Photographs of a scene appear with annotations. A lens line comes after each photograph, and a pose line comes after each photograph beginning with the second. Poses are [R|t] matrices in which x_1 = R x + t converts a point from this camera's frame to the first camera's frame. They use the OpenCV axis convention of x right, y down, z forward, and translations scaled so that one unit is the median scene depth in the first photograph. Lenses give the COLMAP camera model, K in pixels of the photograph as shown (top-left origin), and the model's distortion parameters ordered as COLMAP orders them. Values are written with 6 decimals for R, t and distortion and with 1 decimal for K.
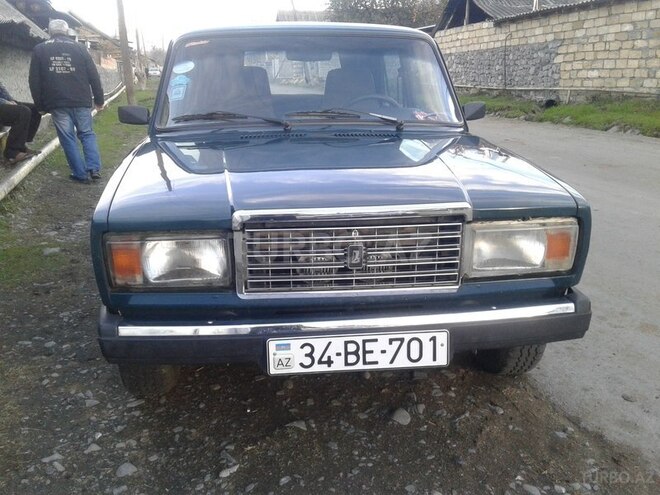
lens RADIAL K [[598.2, 0, 330.0], [0, 598.2, 247.5], [0, 0, 1]] dist [0.070906, -0.141906]
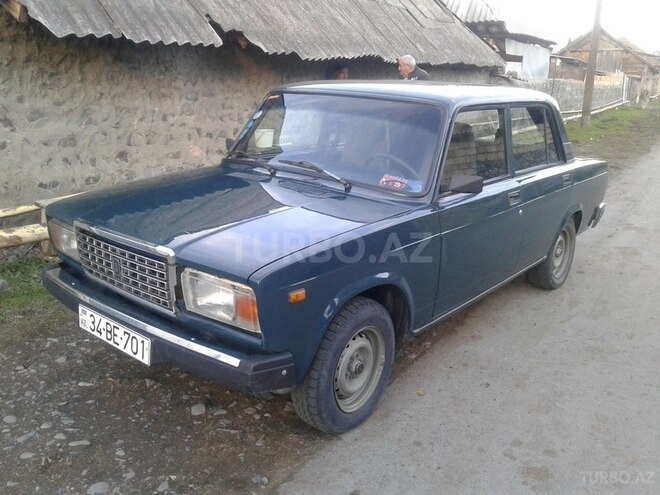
lens RADIAL K [[598.2, 0, 330.0], [0, 598.2, 247.5], [0, 0, 1]] dist [0.070906, -0.141906]
pose [[0.693061, 0.232150, -0.682476, 1.083831], [-0.242768, 0.966590, 0.082261, -0.214998], [0.678771, 0.108672, 0.726264, 0.233014]]
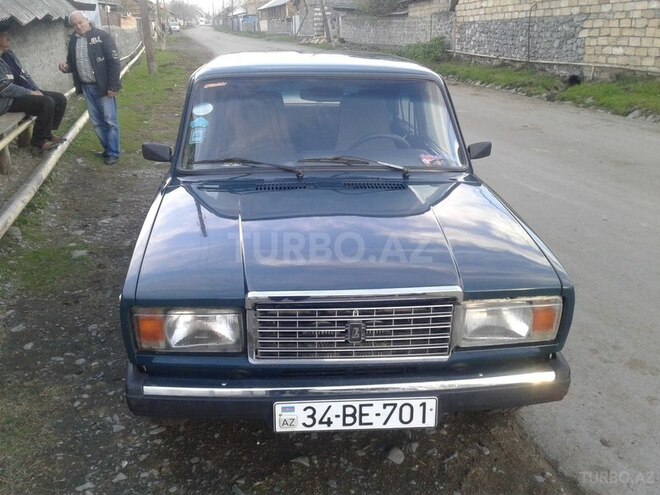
lens RADIAL K [[590.3, 0, 327.3], [0, 590.3, 250.5], [0, 0, 1]] dist [0.084165, -0.162358]
pose [[0.999130, 0.028116, -0.030789, 0.016531], [-0.025851, 0.997095, 0.071652, -0.168687], [0.032714, -0.070794, 0.996954, -0.067527]]
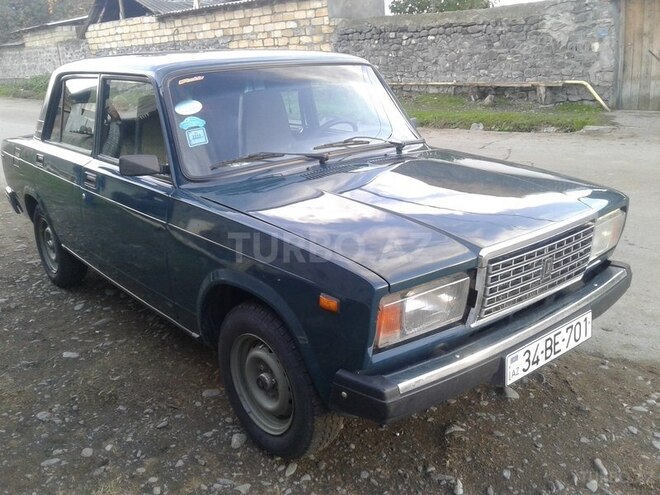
lens RADIAL K [[590.3, 0, 327.3], [0, 590.3, 250.5], [0, 0, 1]] dist [0.084165, -0.162358]
pose [[0.840549, -0.189622, 0.507464, -0.727908], [0.178082, 0.981397, 0.071744, -0.144746], [-0.511628, 0.030066, 0.858681, 0.160635]]
